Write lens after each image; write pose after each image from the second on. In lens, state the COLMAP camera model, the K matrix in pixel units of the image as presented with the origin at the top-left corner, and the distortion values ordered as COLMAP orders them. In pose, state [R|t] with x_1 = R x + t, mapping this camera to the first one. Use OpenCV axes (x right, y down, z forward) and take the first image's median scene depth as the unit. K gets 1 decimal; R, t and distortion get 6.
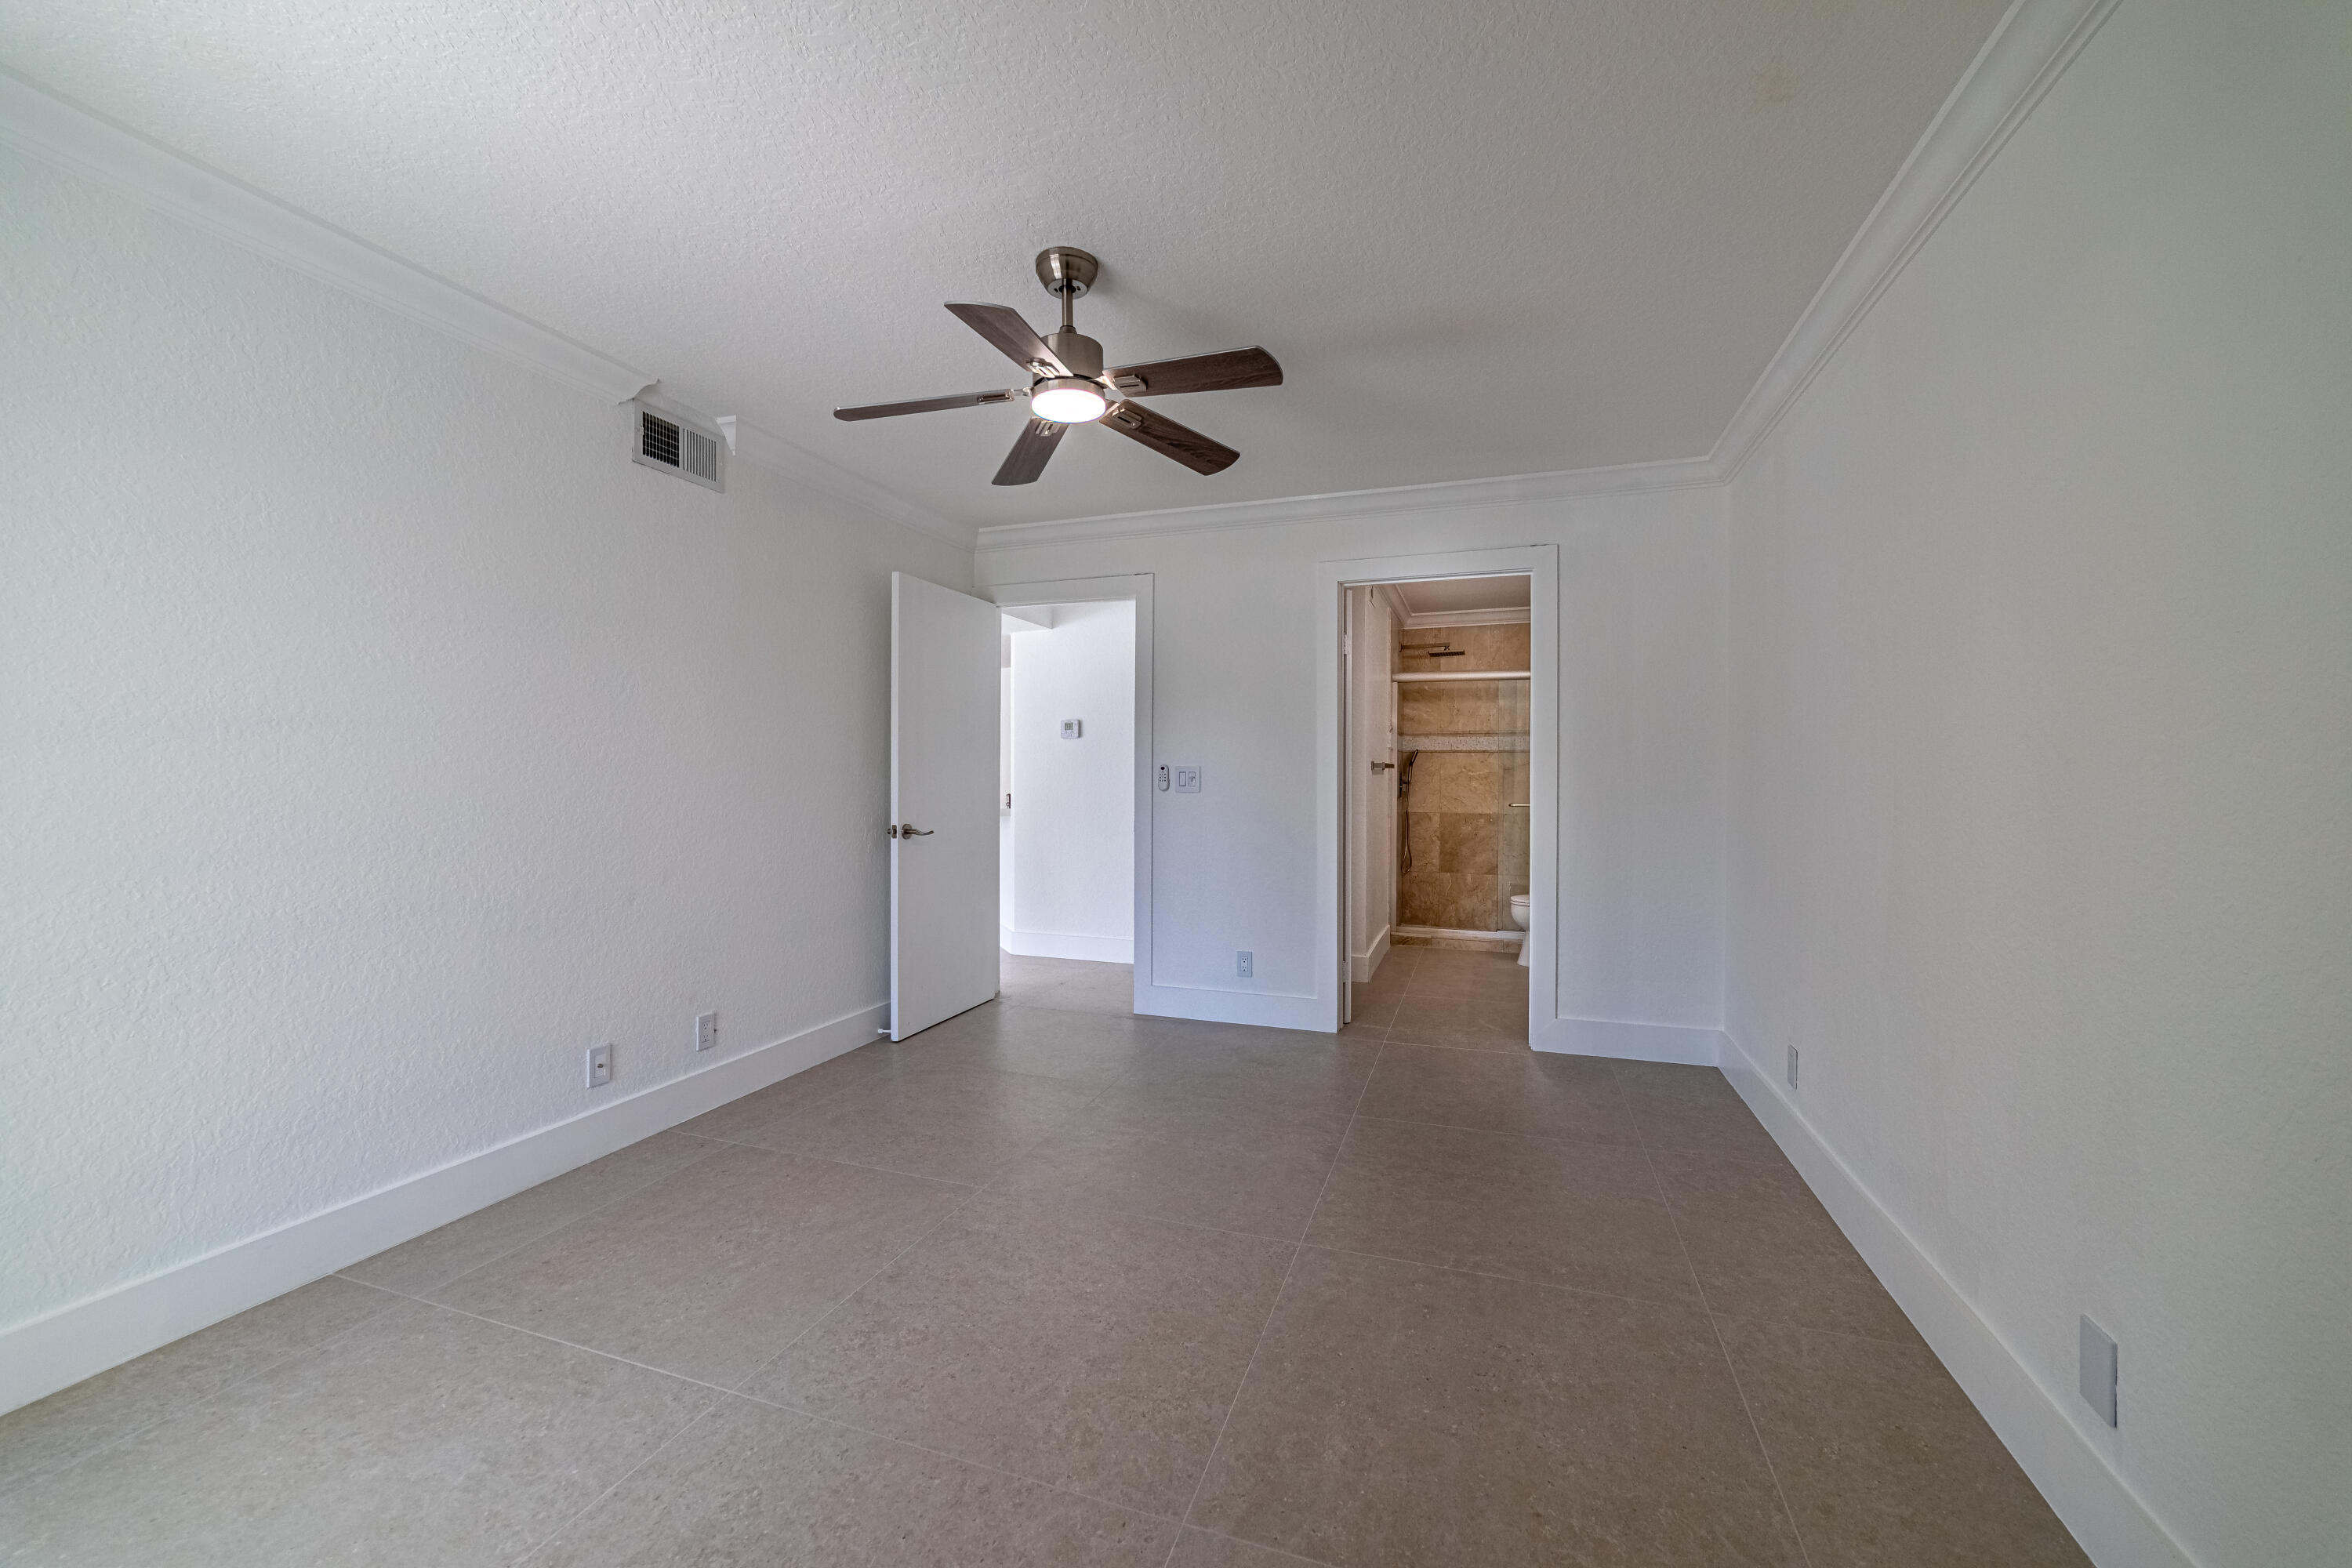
lens RADIAL K [[911.5, 0, 1180.3], [0, 911.5, 774.6], [0, 0, 1]] dist [-0.013504, 0.000031]
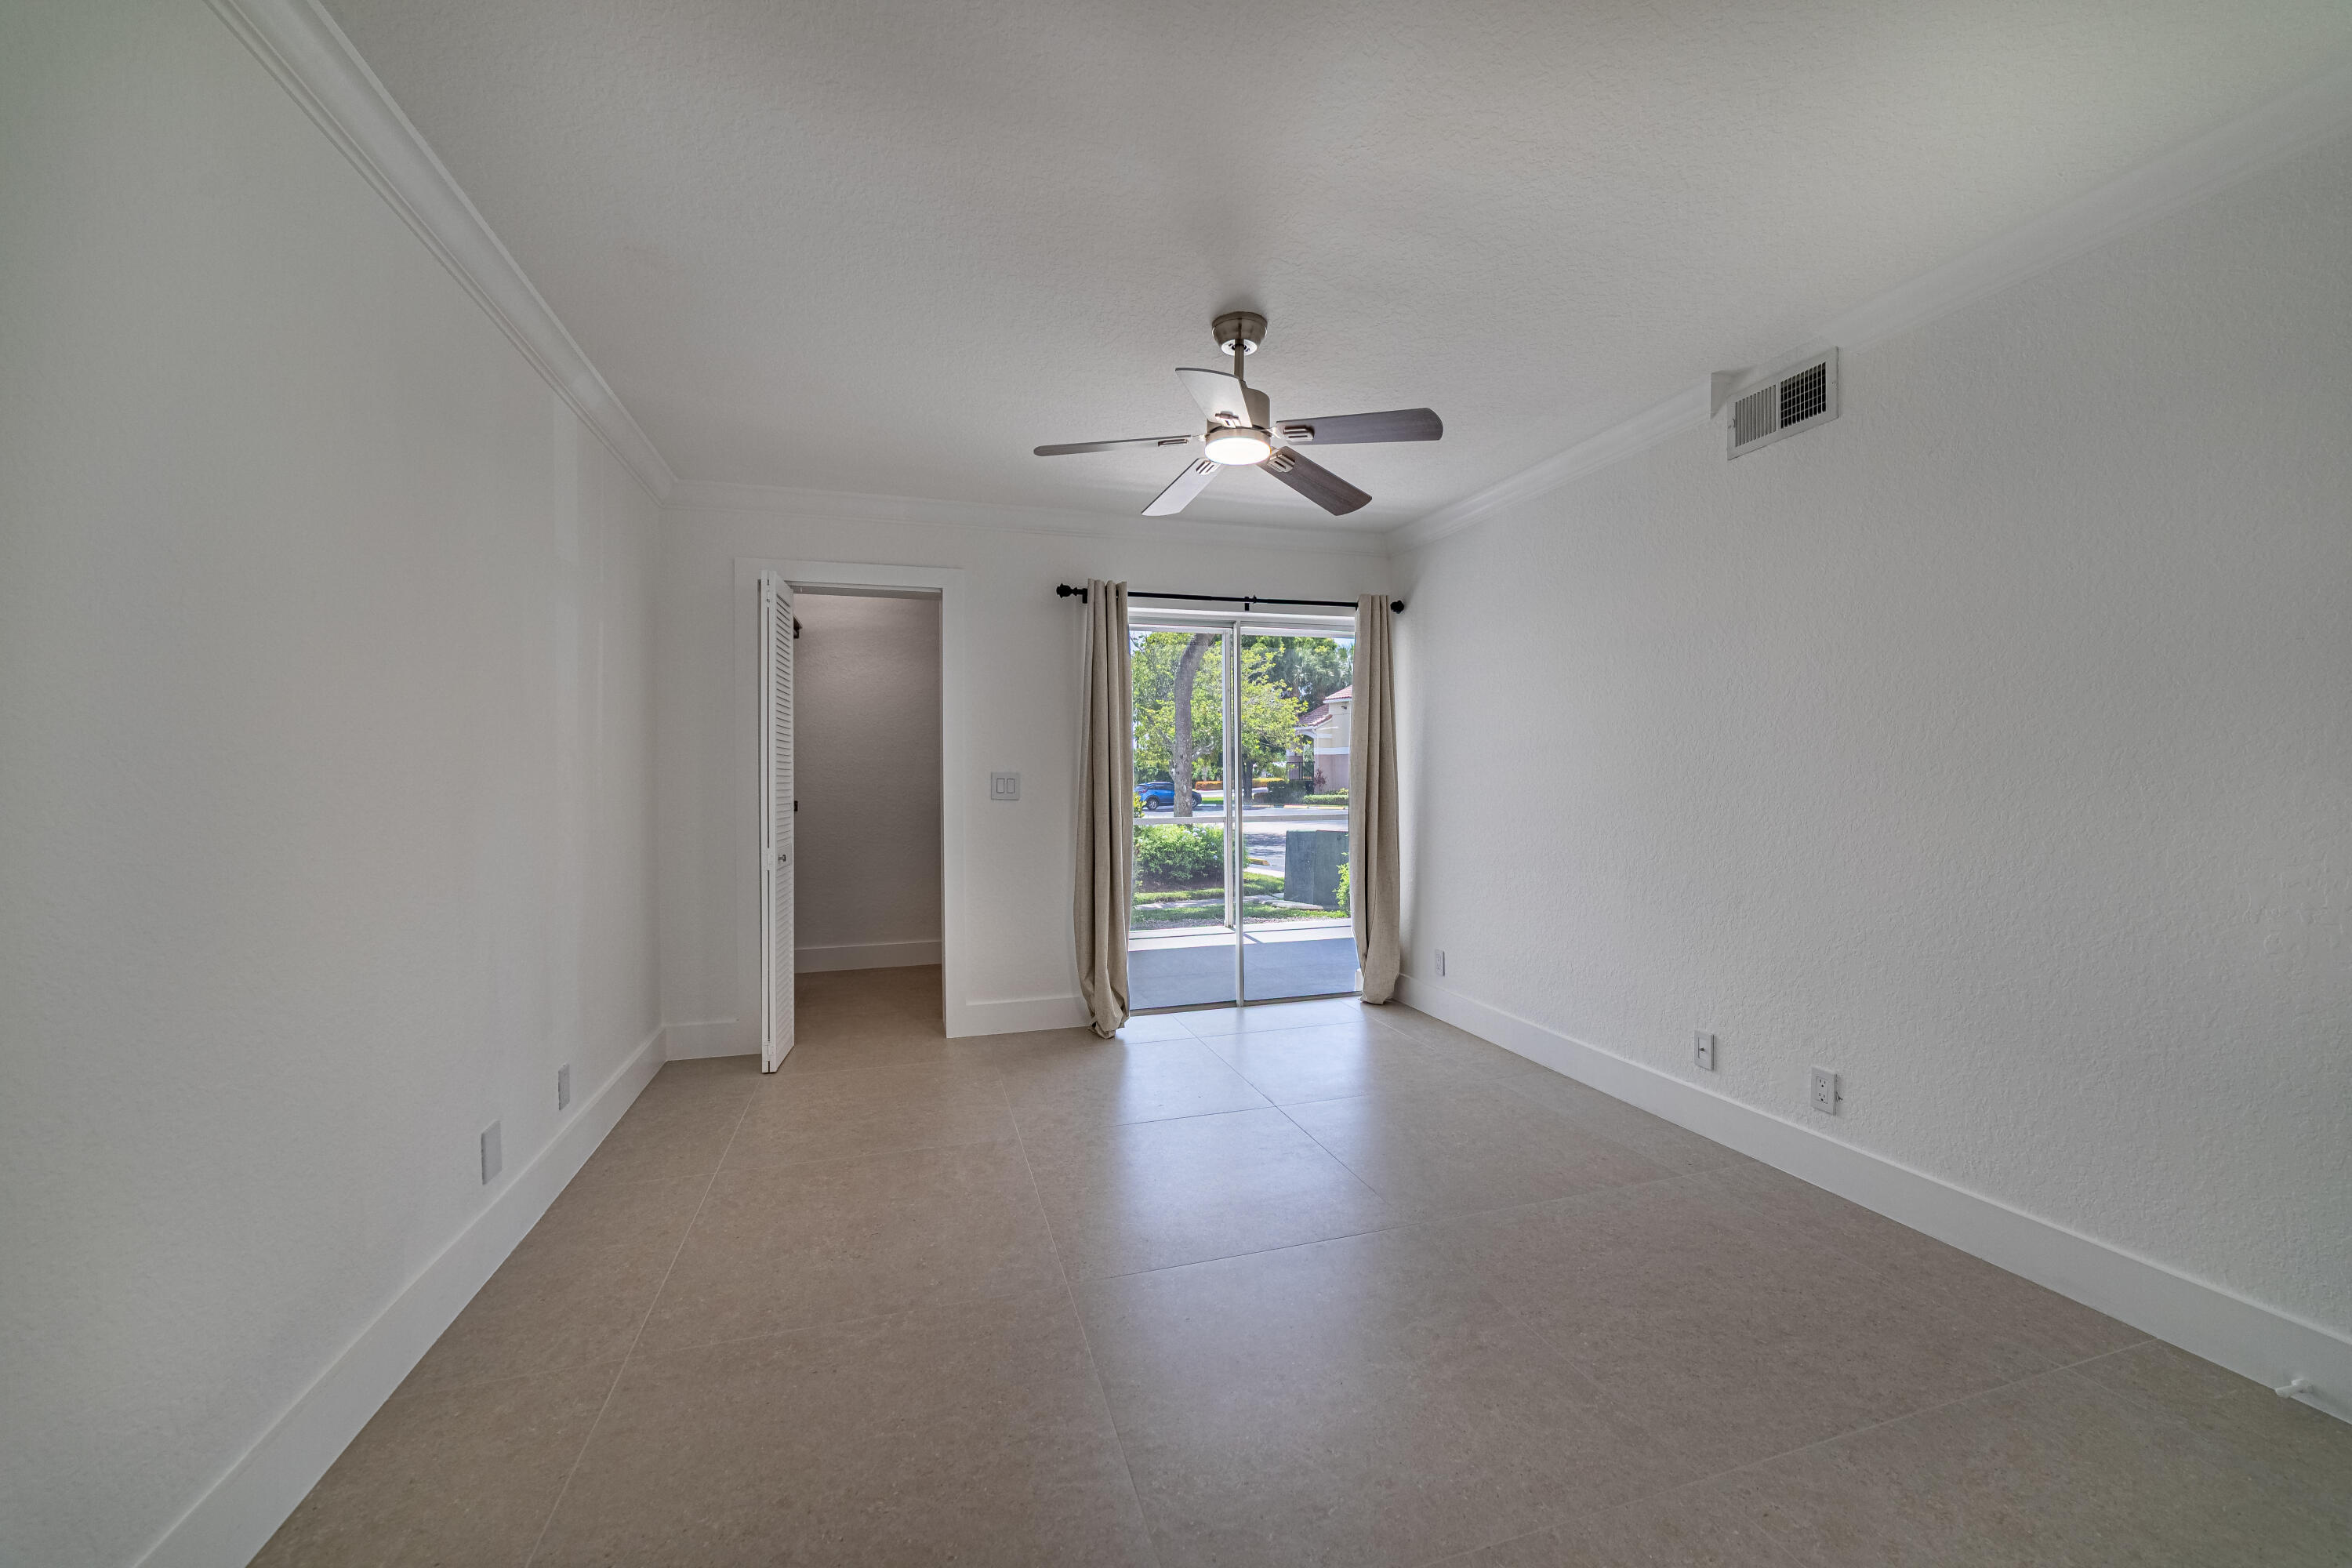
lens RADIAL K [[911.5, 0, 1180.3], [0, 911.5, 774.6], [0, 0, 1]] dist [-0.013504, 0.000031]
pose [[-0.809735, 0.001371, -0.586794, 0.546899], [0.006139, 0.999962, -0.006134, 0.001450], [0.586763, -0.008569, -0.809713, 1.711159]]
